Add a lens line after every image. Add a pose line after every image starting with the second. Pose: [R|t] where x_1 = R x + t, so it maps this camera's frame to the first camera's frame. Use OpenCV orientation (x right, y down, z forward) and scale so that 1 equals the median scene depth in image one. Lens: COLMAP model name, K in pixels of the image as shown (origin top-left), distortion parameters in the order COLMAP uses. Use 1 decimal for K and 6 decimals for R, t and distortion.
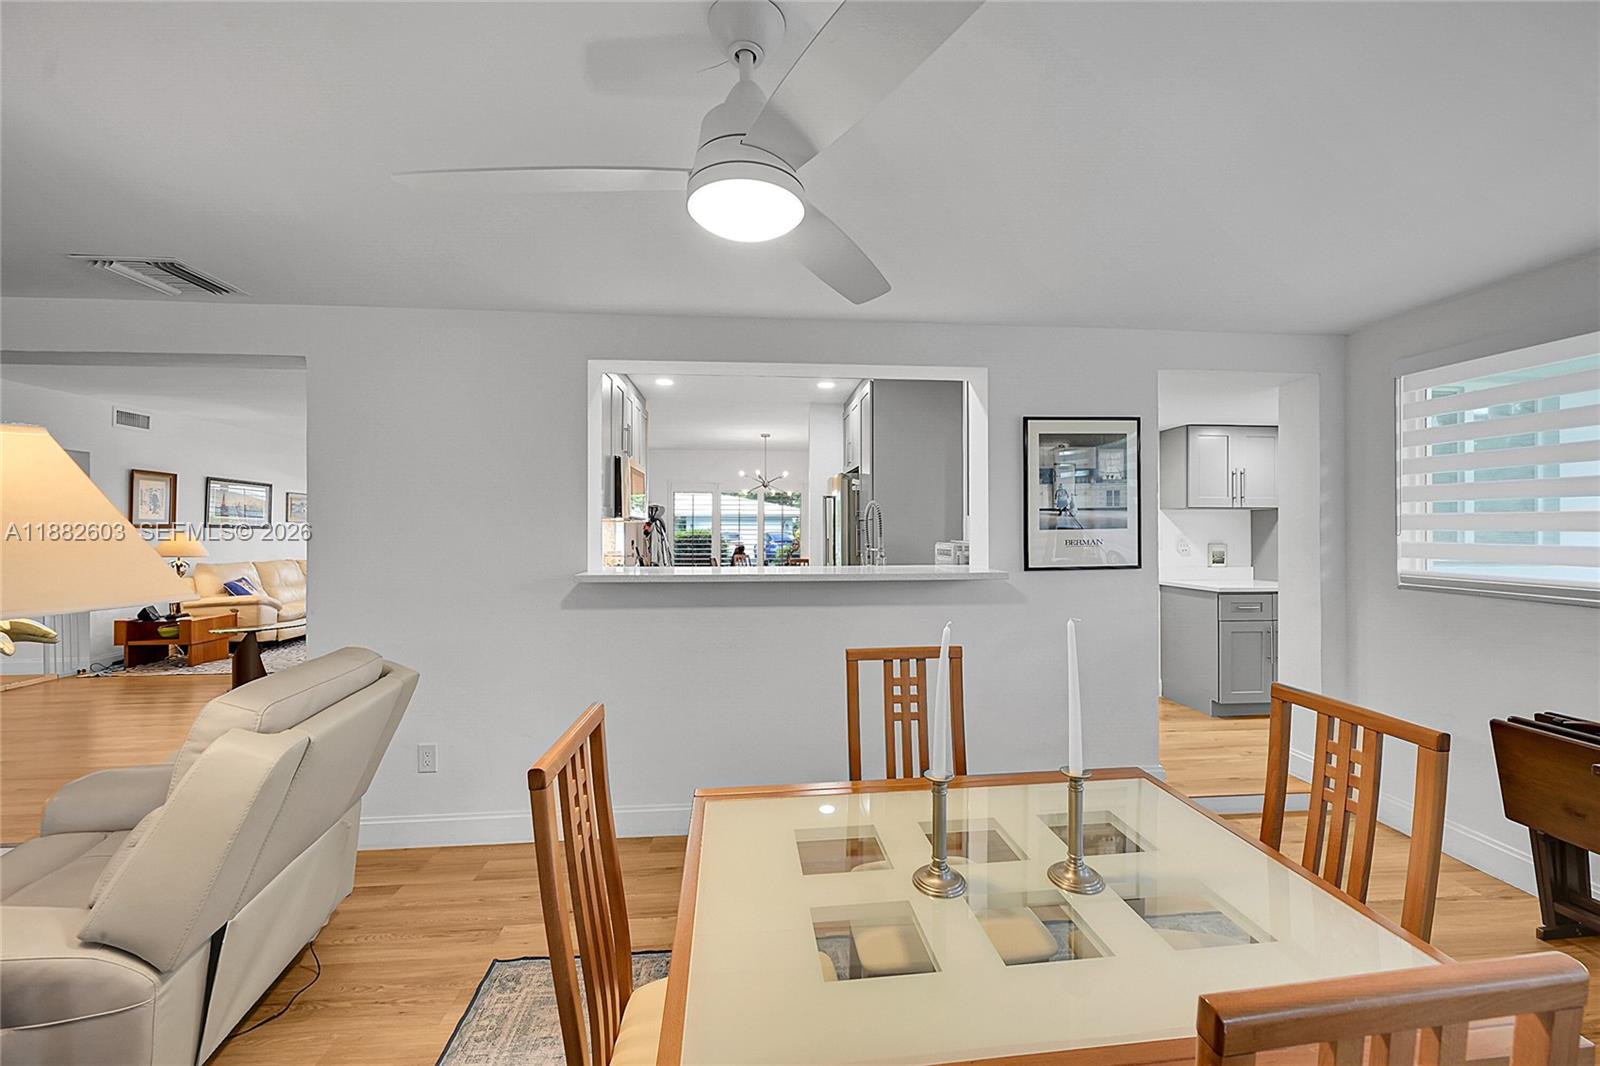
lens RADIAL K [[630.1, 0, 798.1], [0, 630.1, 528.5], [0, 0, 1]] dist [0.002828, -0.000008]
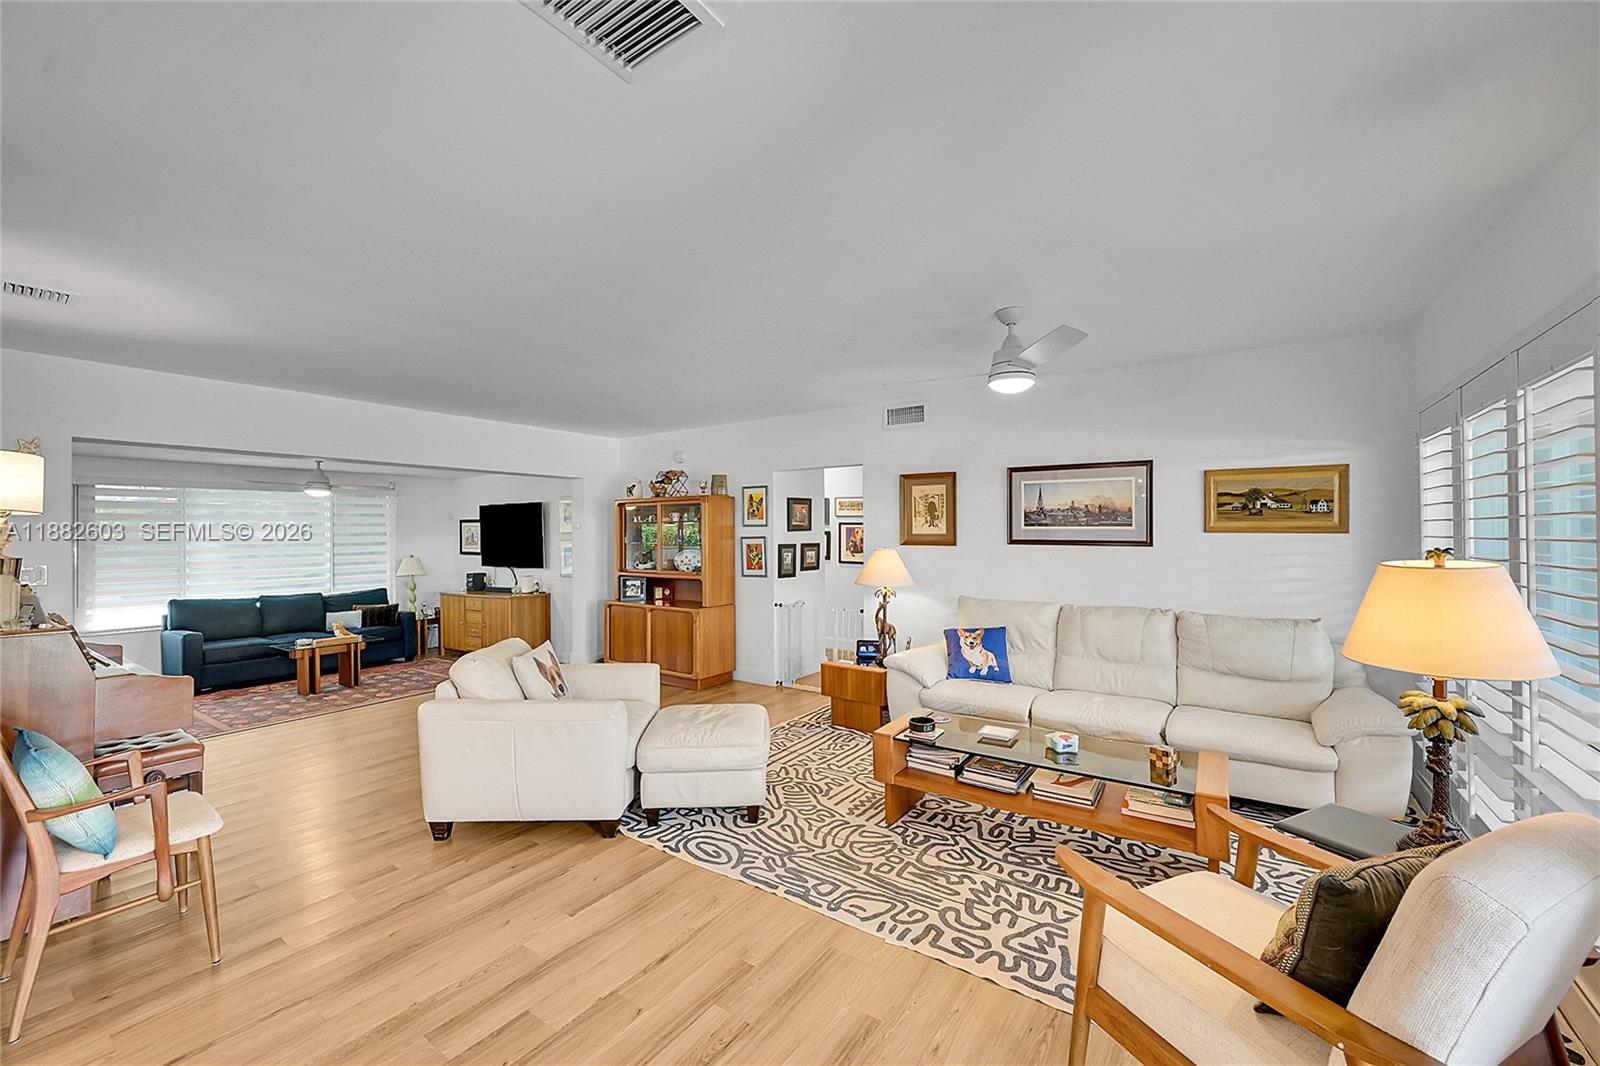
lens RADIAL K [[630.1, 0, 803.8], [0, 630.1, 533.5], [0, 0, 1]] dist [0.002828, -0.000008]
pose [[-0.642635, 0.005138, -0.766155, -0.297836], [0.011333, 0.999932, -0.002800, -0.013638], [0.766089, -0.010482, -0.642649, 1.287042]]
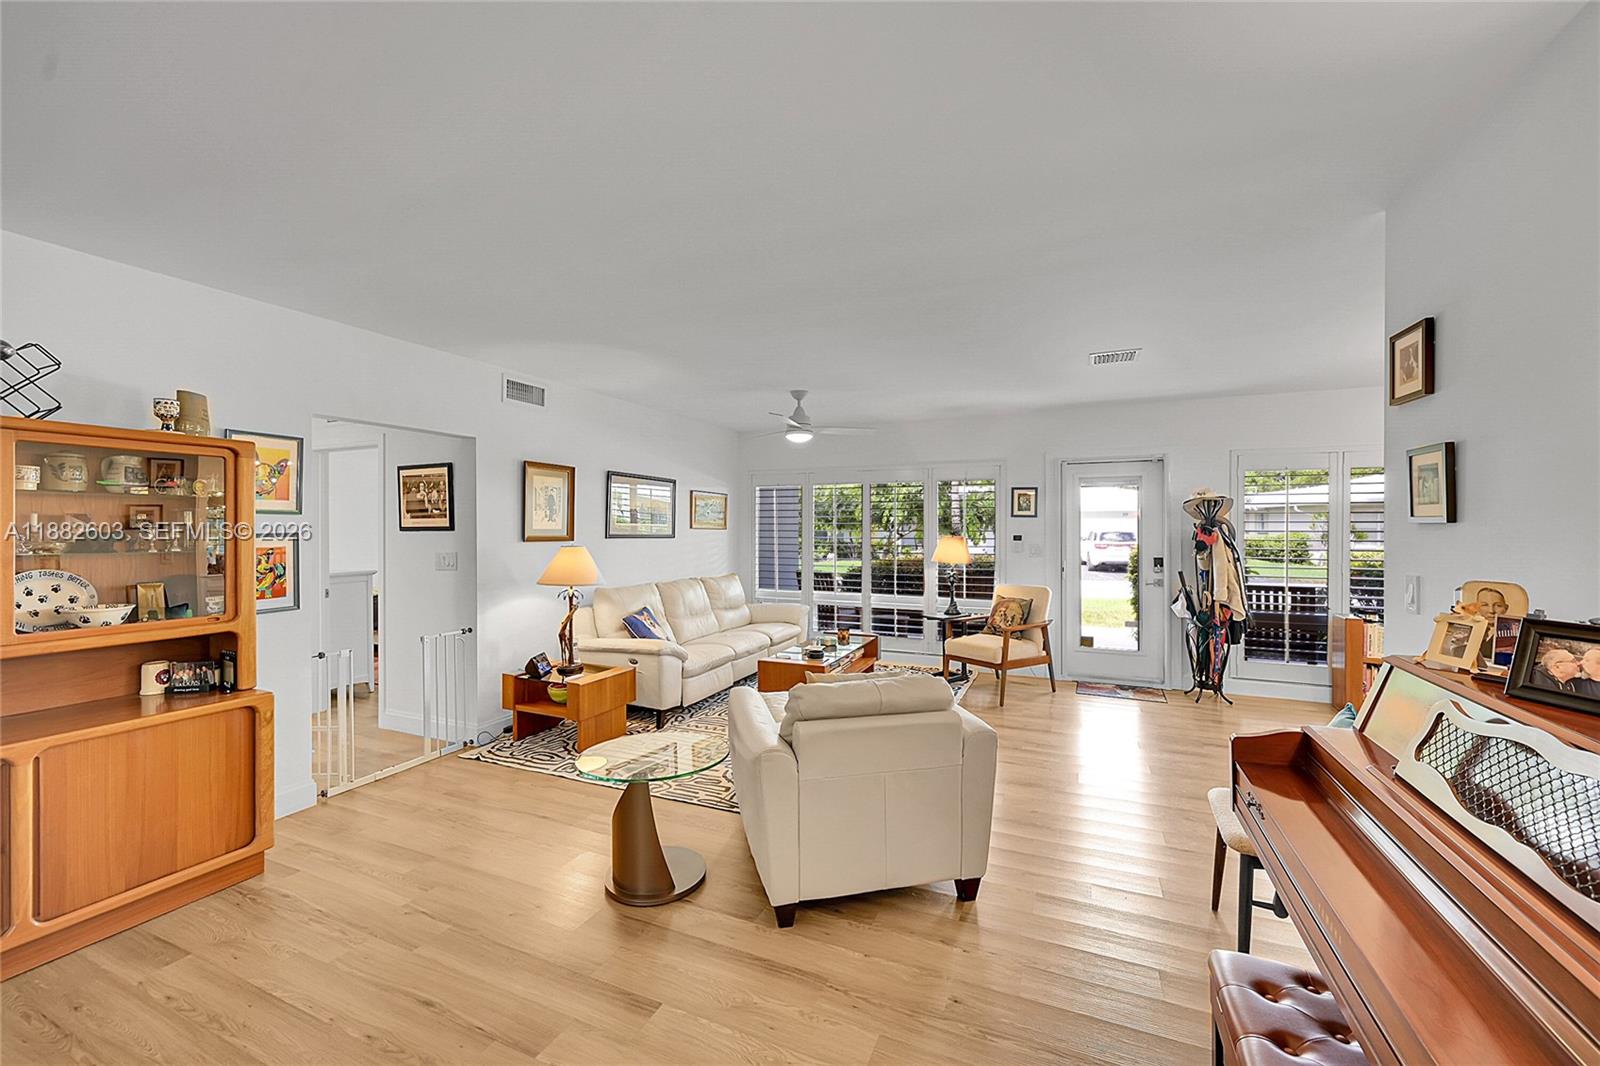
lens RADIAL K [[630.1, 0, 801.2], [0, 630.1, 527.4], [0, 0, 1]] dist [0.002828, -0.000008]
pose [[0.877100, -0.000439, -0.480307, -0.383509], [0.002808, 0.999987, 0.004214, -0.017406], [0.480299, -0.005045, 0.877090, 0.463941]]
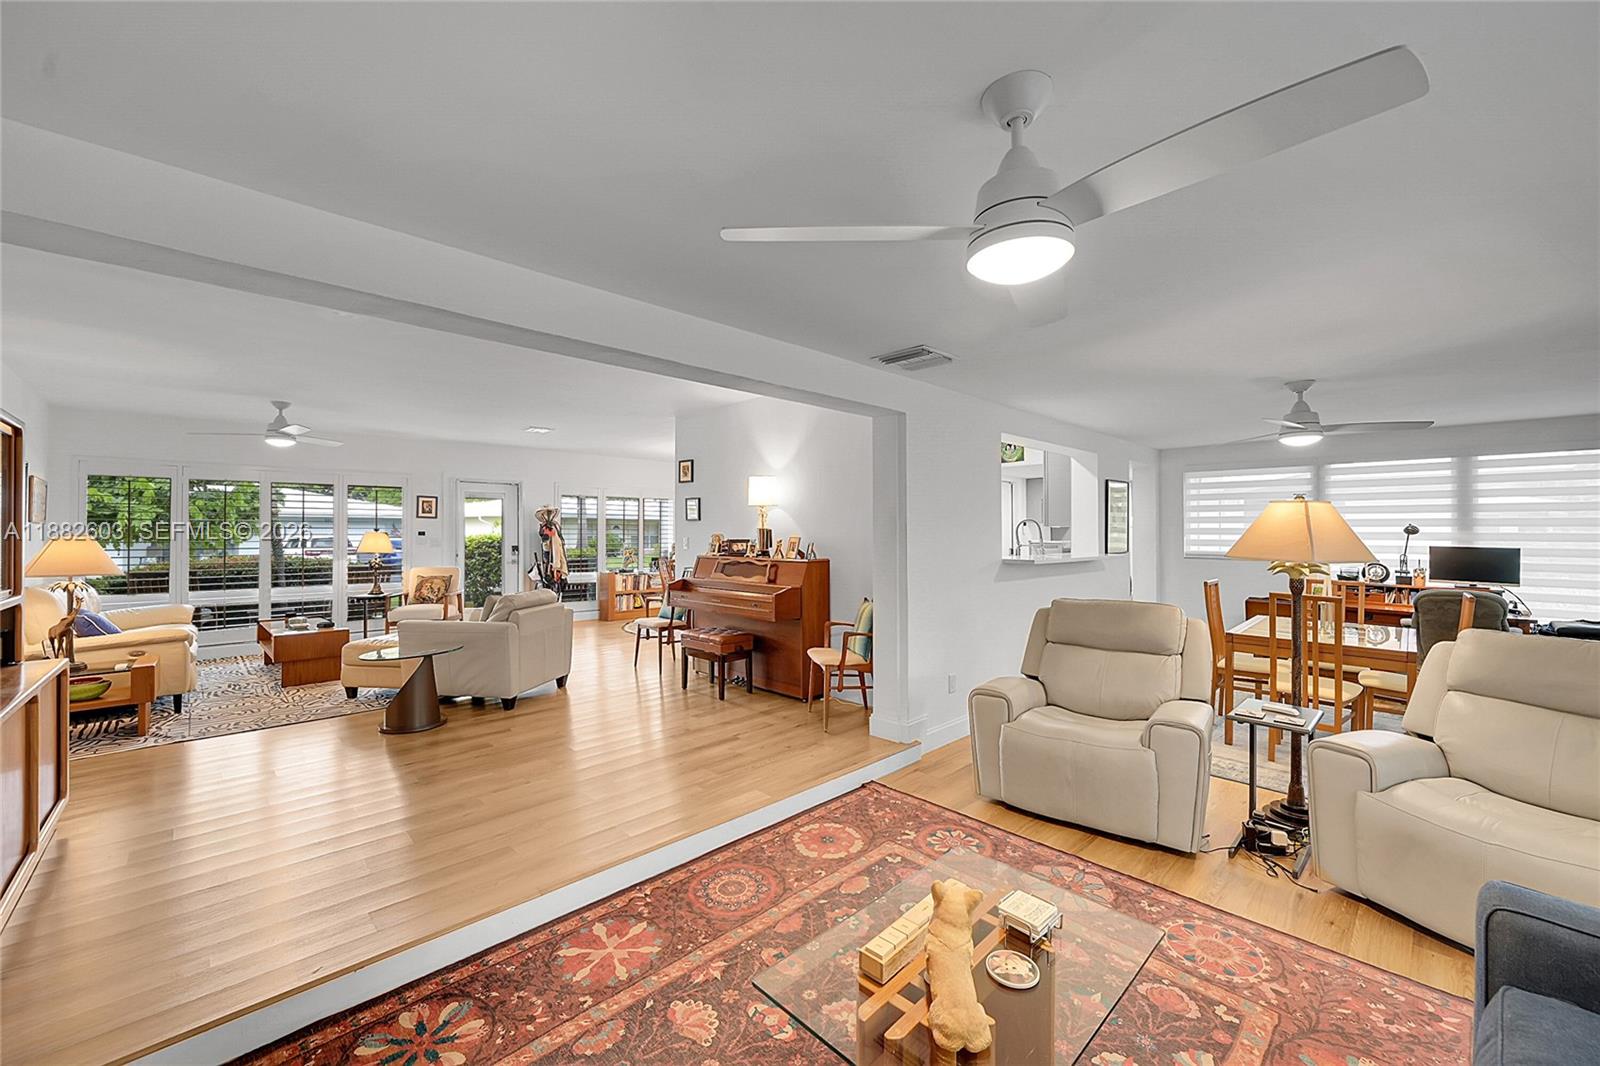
lens RADIAL K [[630.1, 0, 807.4], [0, 630.1, 531.1], [0, 0, 1]] dist [0.002828, -0.000008]
pose [[0.776396, -0.000394, 0.630246, -0.722810], [0.001285, 0.999999, -0.000958, -0.000853], [-0.630244, 0.001553, 0.776395, 0.018961]]
